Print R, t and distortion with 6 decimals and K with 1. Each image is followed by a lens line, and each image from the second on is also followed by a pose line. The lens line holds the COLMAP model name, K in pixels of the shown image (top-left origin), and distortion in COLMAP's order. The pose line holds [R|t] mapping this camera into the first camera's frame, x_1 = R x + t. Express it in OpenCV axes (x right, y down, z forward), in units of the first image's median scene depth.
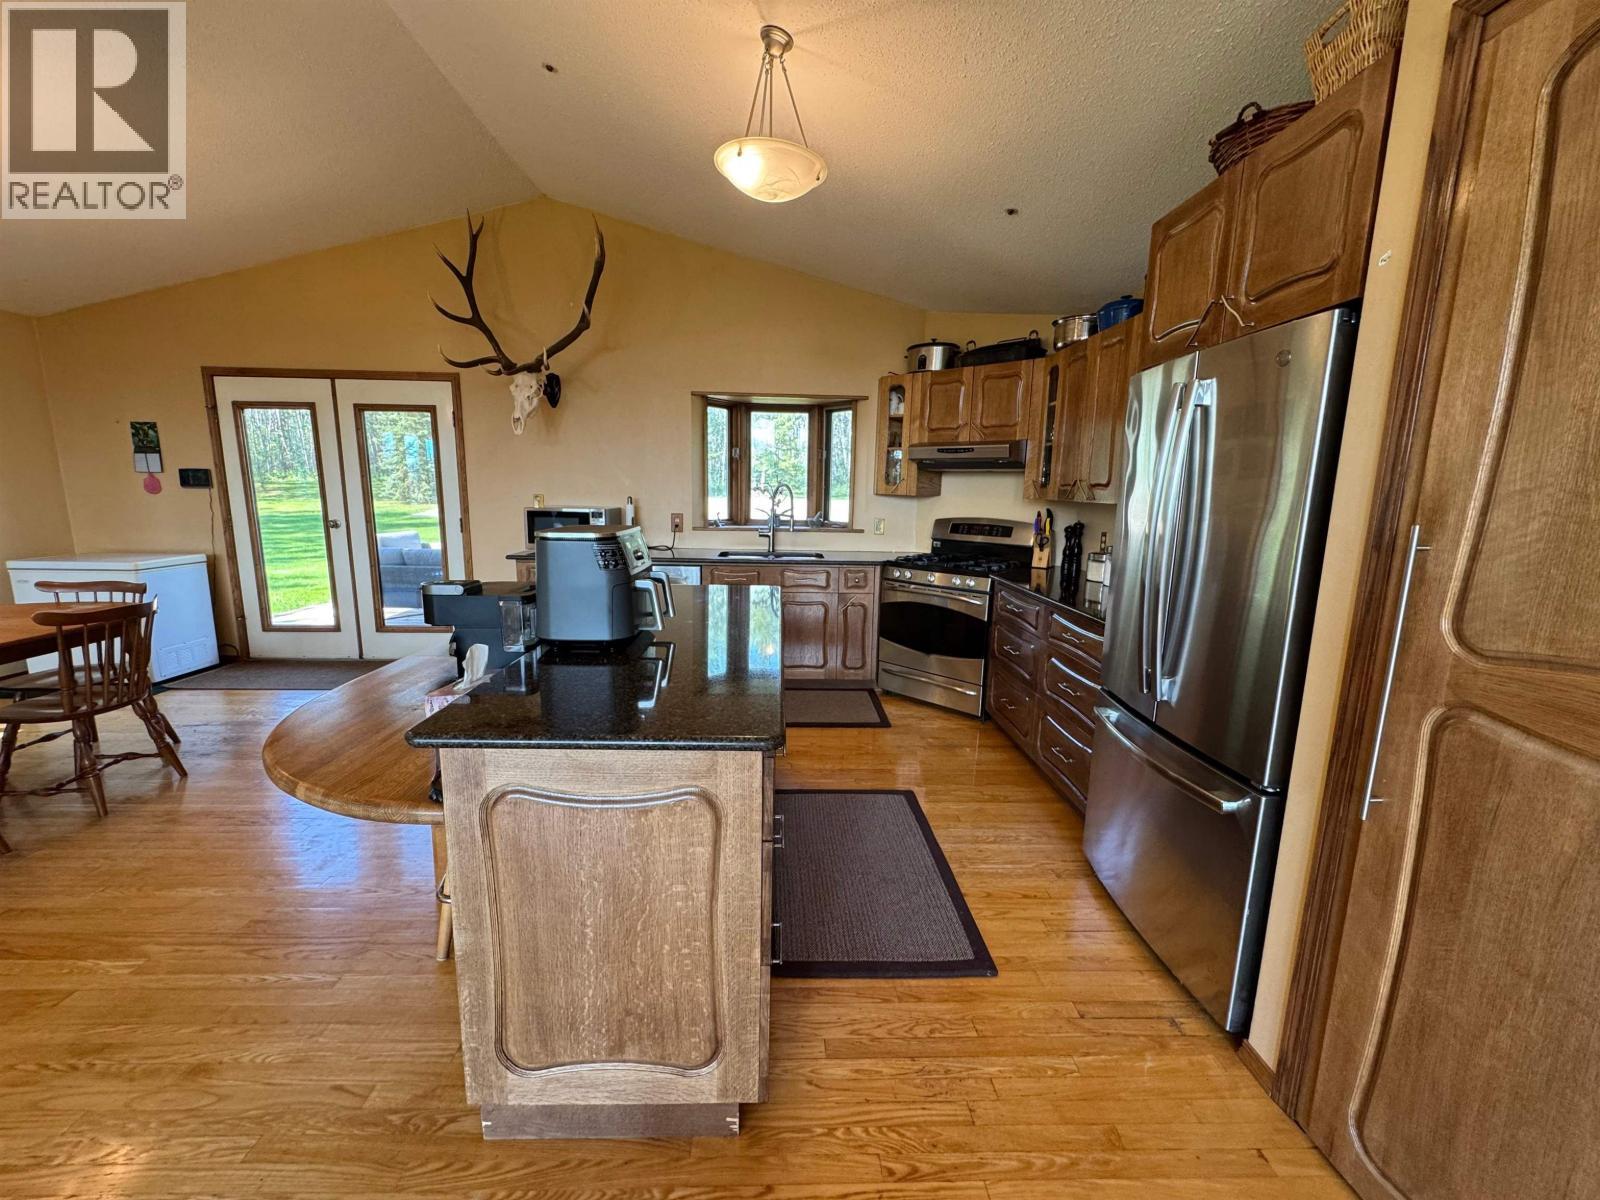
lens RADIAL K [[640.8, 0, 801.2], [0, 640.8, 597.7], [0, 0, 1]] dist [-0.004661, -0.000046]
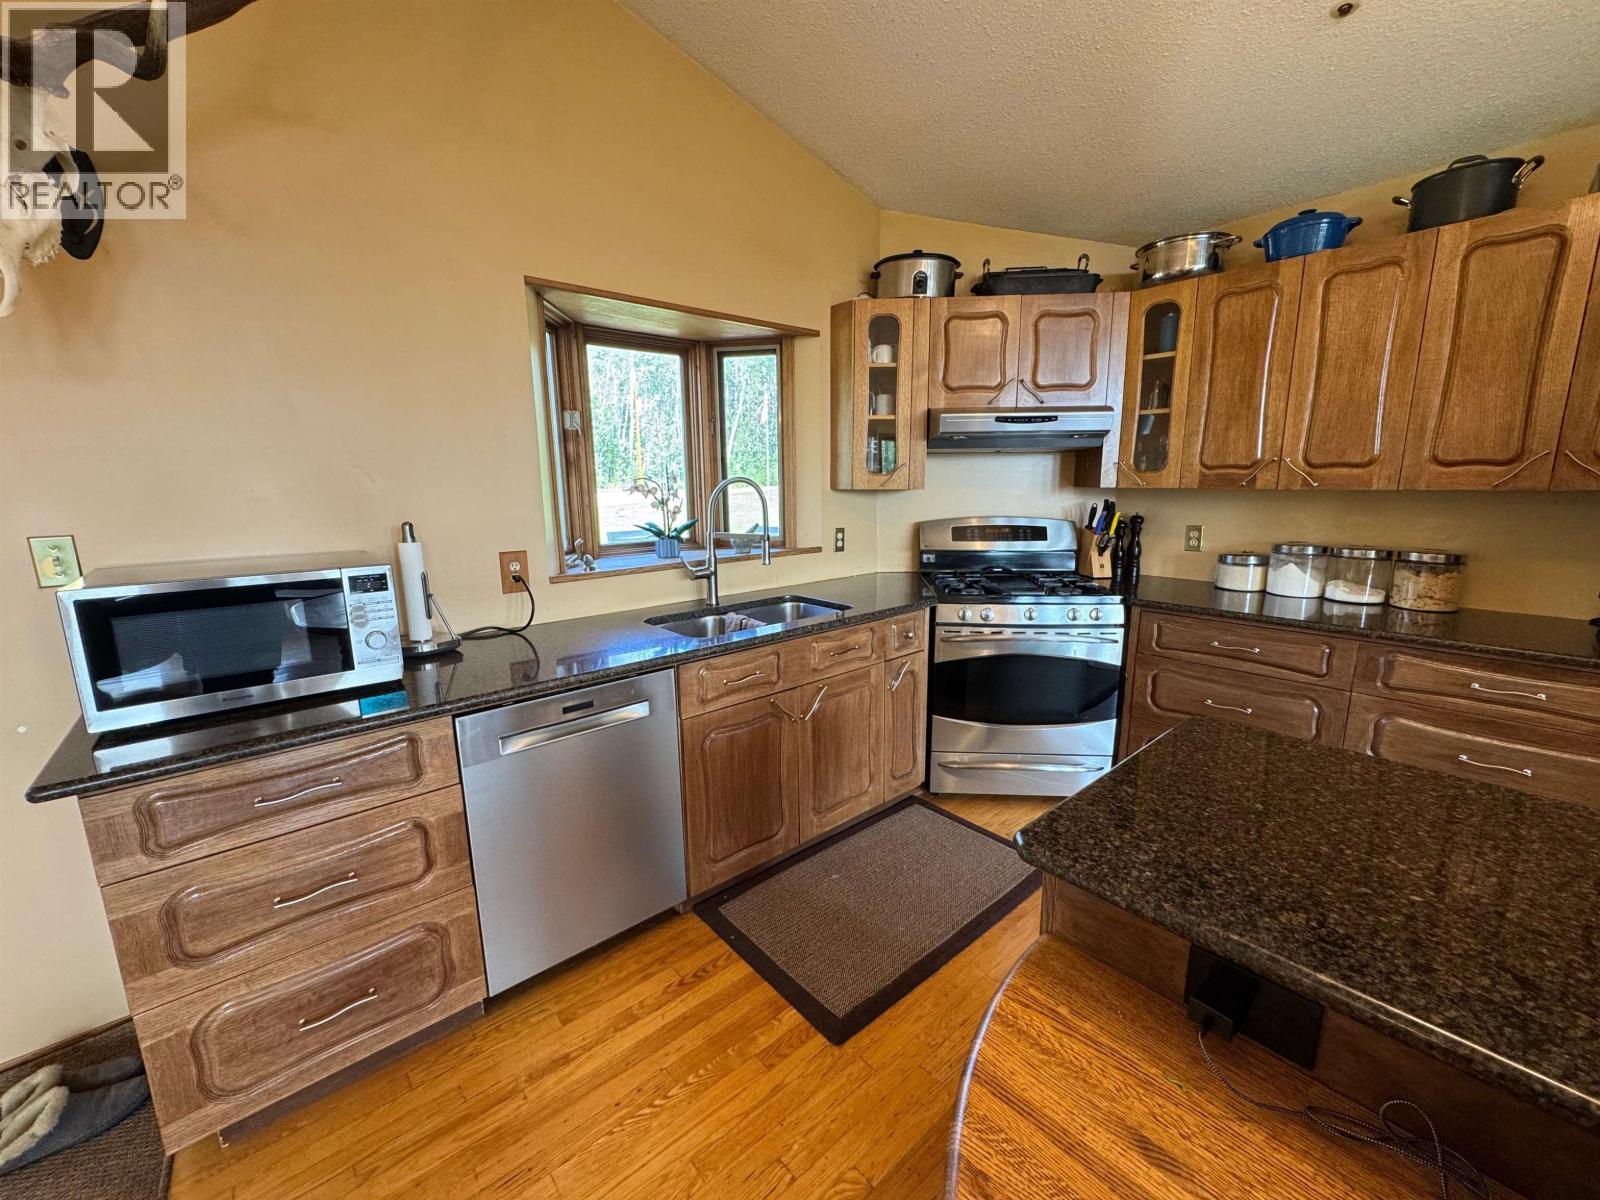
lens RADIAL K [[640.8, 0, 783.3], [0, 640.8, 599.1], [0, 0, 1]] dist [-0.004661, -0.000046]
pose [[0.779456, -0.145462, 0.609335, -0.328941], [0.134567, 0.988841, 0.063921, -0.102656], [-0.611833, 0.032172, 0.790332, 0.534540]]
